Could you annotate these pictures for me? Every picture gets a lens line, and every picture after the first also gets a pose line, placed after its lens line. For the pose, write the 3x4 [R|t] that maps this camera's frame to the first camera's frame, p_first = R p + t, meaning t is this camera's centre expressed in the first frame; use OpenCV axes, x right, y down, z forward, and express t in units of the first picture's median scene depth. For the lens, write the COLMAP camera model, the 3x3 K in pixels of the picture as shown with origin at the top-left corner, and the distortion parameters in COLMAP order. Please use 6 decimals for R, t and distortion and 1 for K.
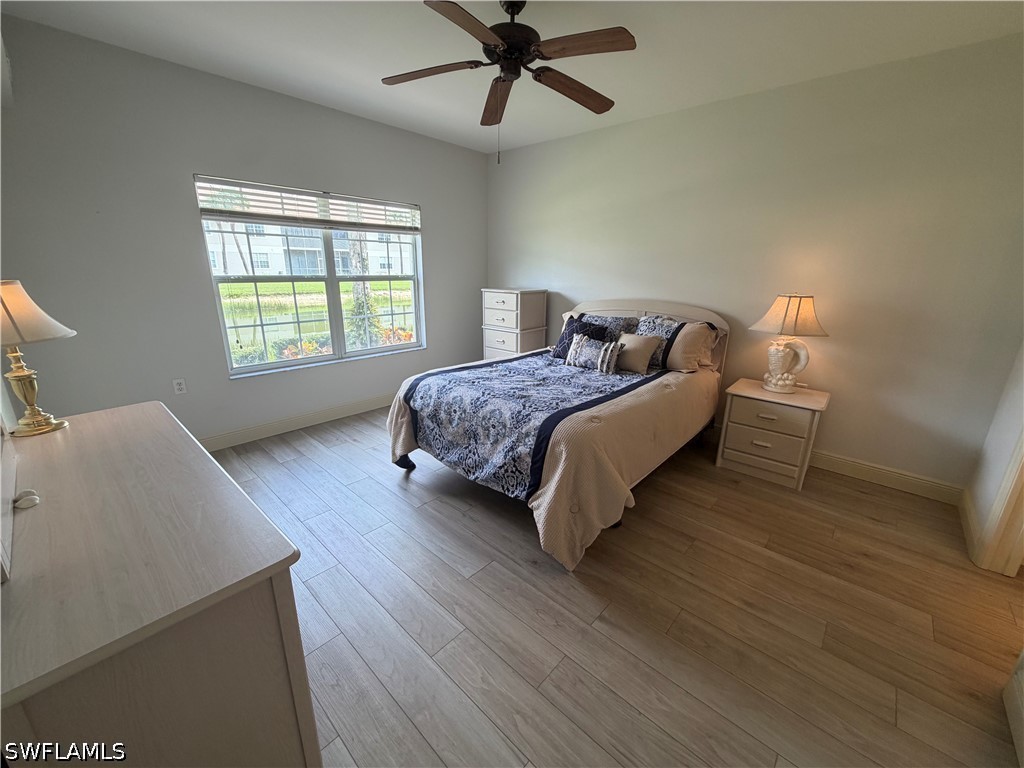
lens RADIAL K [[406.7, 0, 508.6], [0, 406.7, 384.0], [0, 0, 1]] dist [-0.000938, -0.000055]
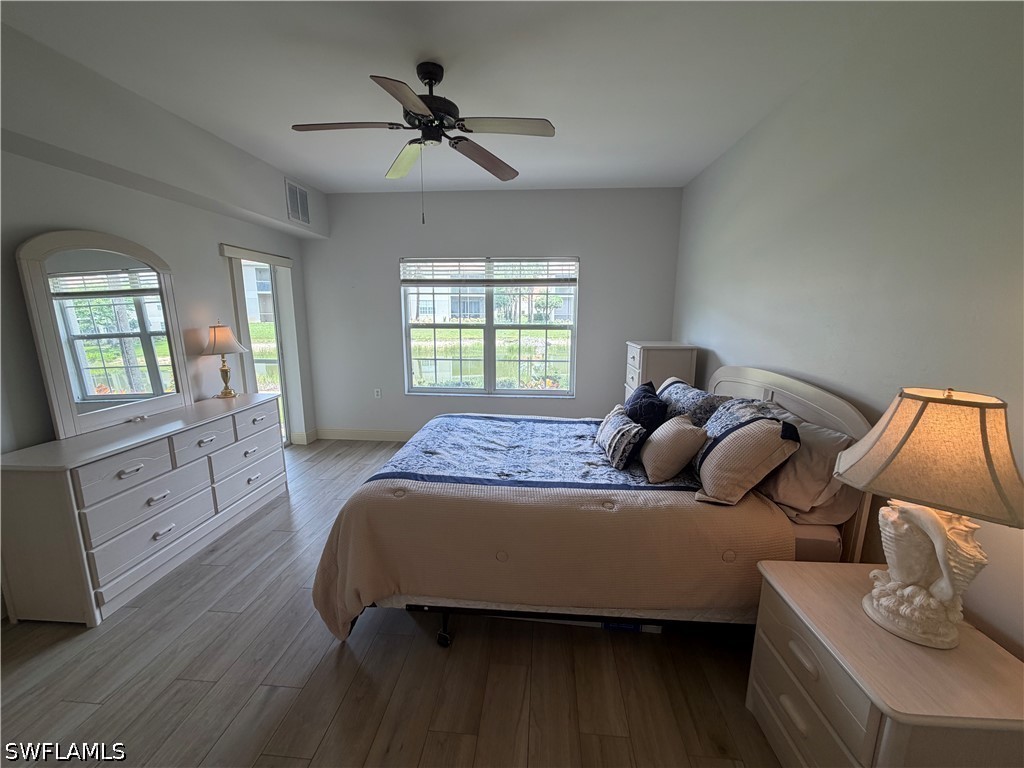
lens RADIAL K [[406.7, 0, 513.0], [0, 406.7, 386.4], [0, 0, 1]] dist [-0.000938, -0.000055]
pose [[0.621050, 0.134581, -0.772130, 0.688104], [-0.214864, 0.976640, -0.002595, -0.125018], [0.753744, 0.167515, 0.635459, 0.406359]]
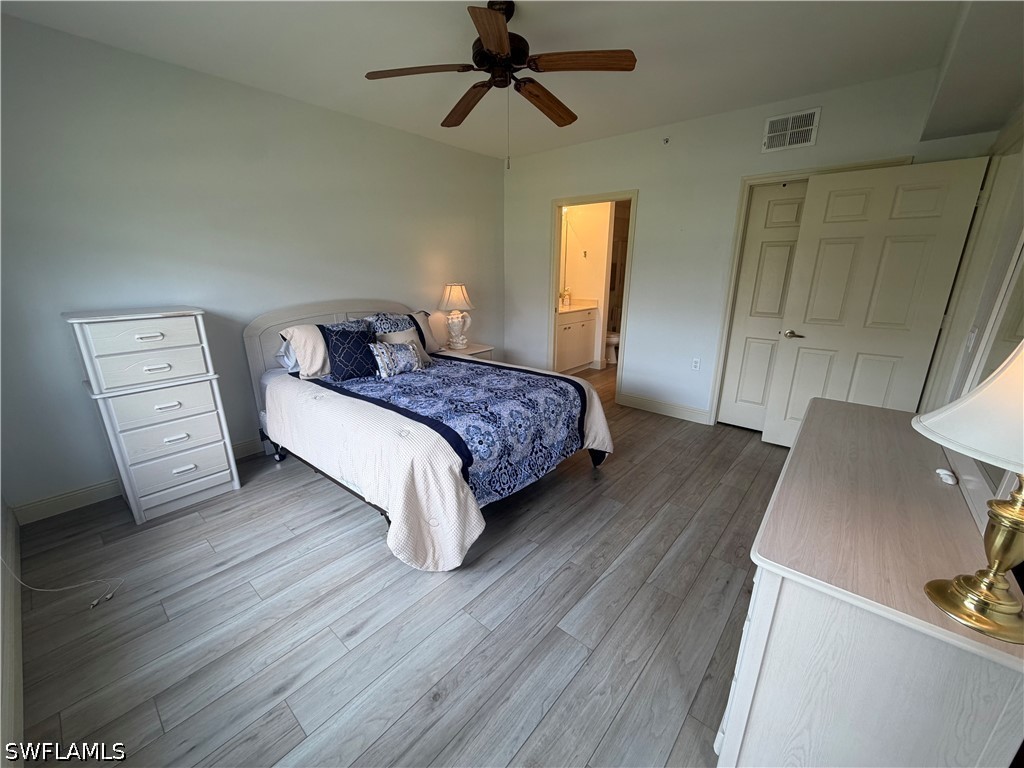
lens RADIAL K [[406.7, 0, 511.4], [0, 406.7, 383.9], [0, 0, 1]] dist [-0.000938, -0.000055]
pose [[-0.034975, -0.291167, 0.956033, -0.798477], [0.275803, 0.916657, 0.289264, -0.237675], [-0.960578, 0.273793, 0.048245, 0.761058]]
